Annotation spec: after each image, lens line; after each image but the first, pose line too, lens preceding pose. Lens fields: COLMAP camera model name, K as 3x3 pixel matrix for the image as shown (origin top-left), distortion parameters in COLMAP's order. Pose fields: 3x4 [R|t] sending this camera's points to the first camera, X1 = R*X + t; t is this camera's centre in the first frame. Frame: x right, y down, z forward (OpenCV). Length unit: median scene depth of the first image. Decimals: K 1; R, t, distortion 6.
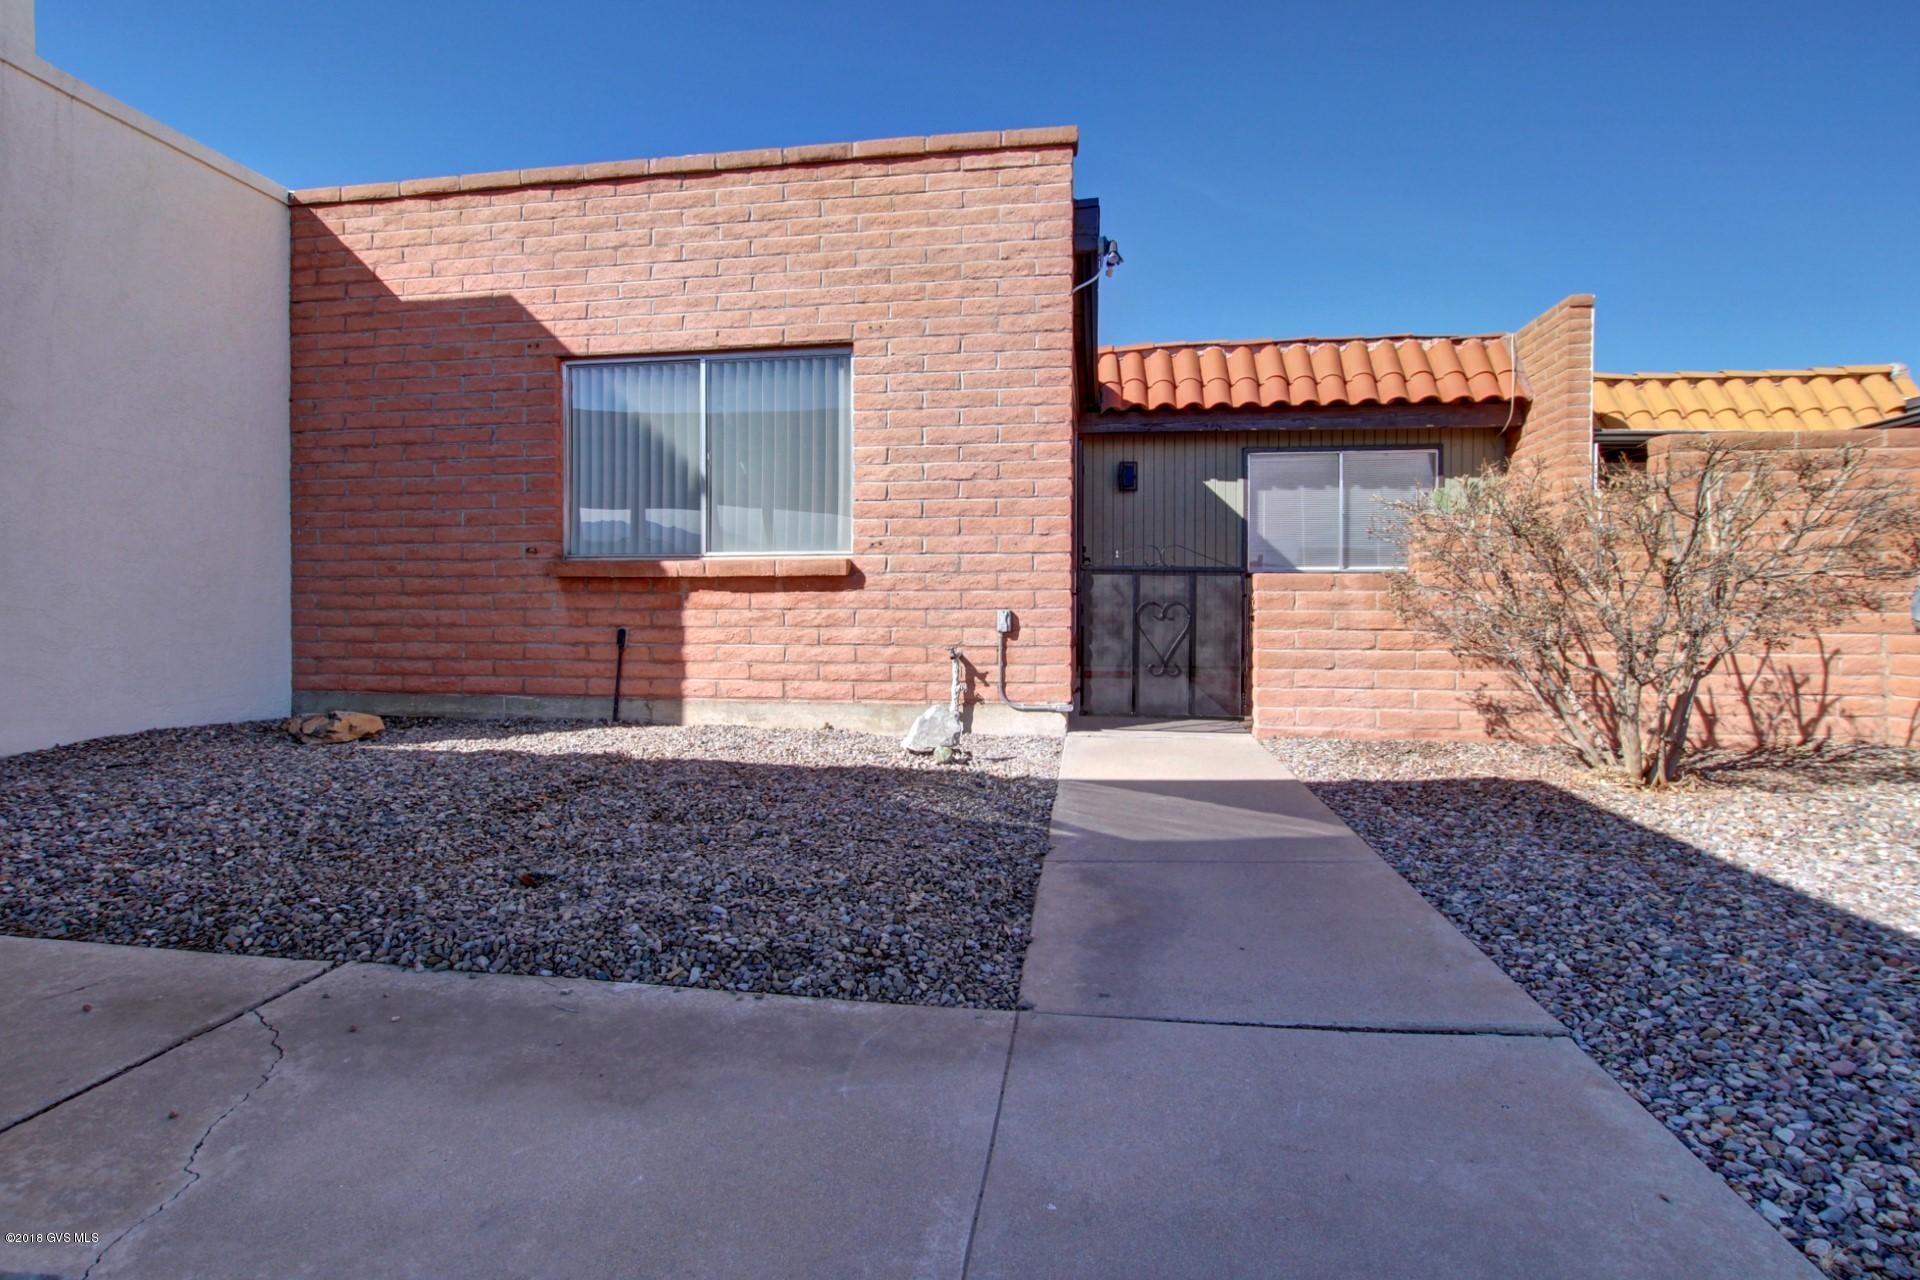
lens RADIAL K [[924.5, 0, 957.5], [0, 924.5, 629.1], [0, 0, 1]] dist [-0.029588, 0.001318]
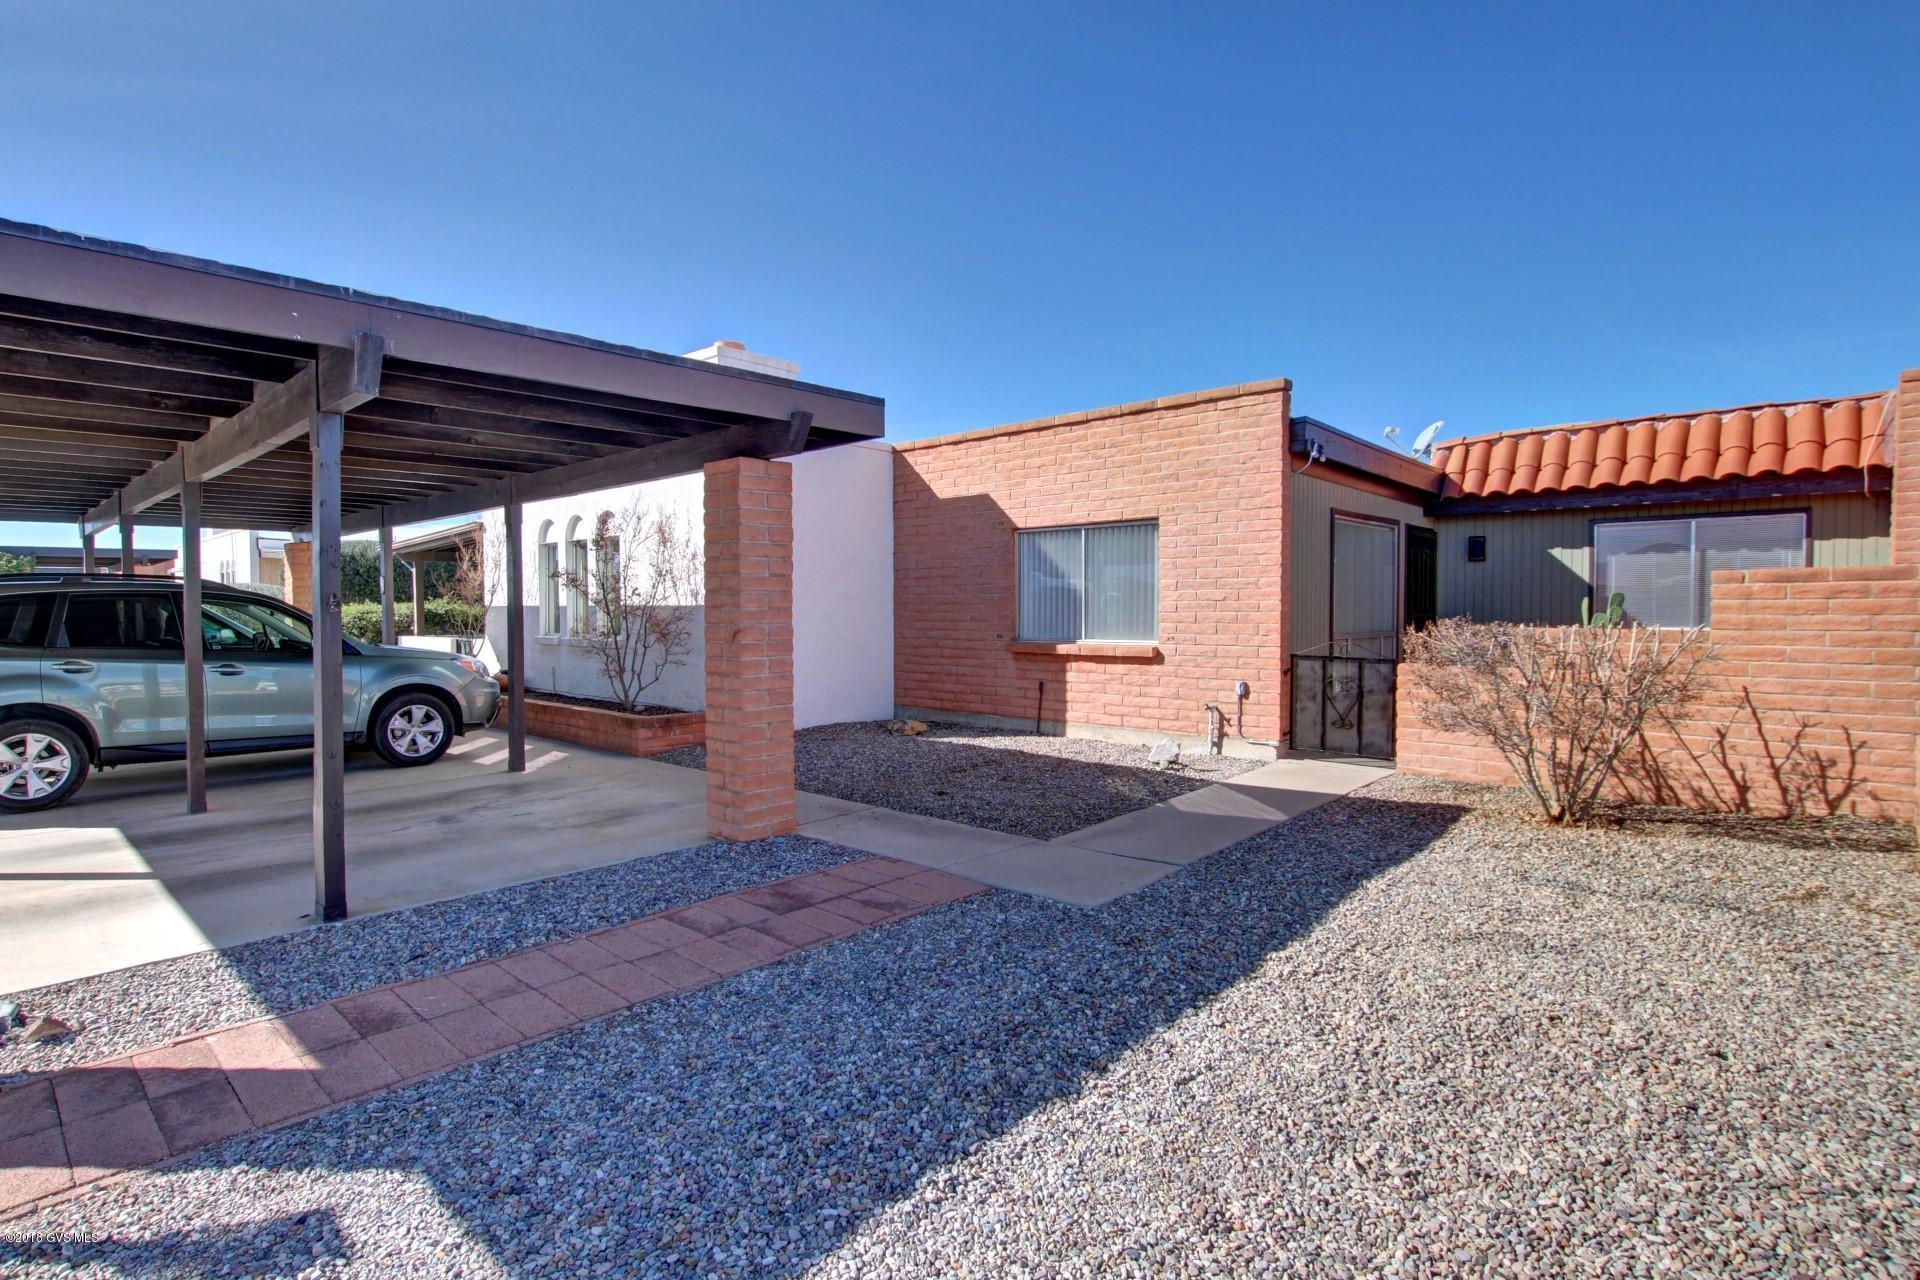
lens RADIAL K [[968.7, 0, 960.0], [0, 968.7, 640.0], [0, 0, 1]] dist [-0.056828, 0.000479]
pose [[0.823506, 0.014885, -0.567112, 0.586672], [-0.007468, 0.999854, 0.015400, -0.112016], [0.567258, -0.008447, 0.823497, -0.653777]]
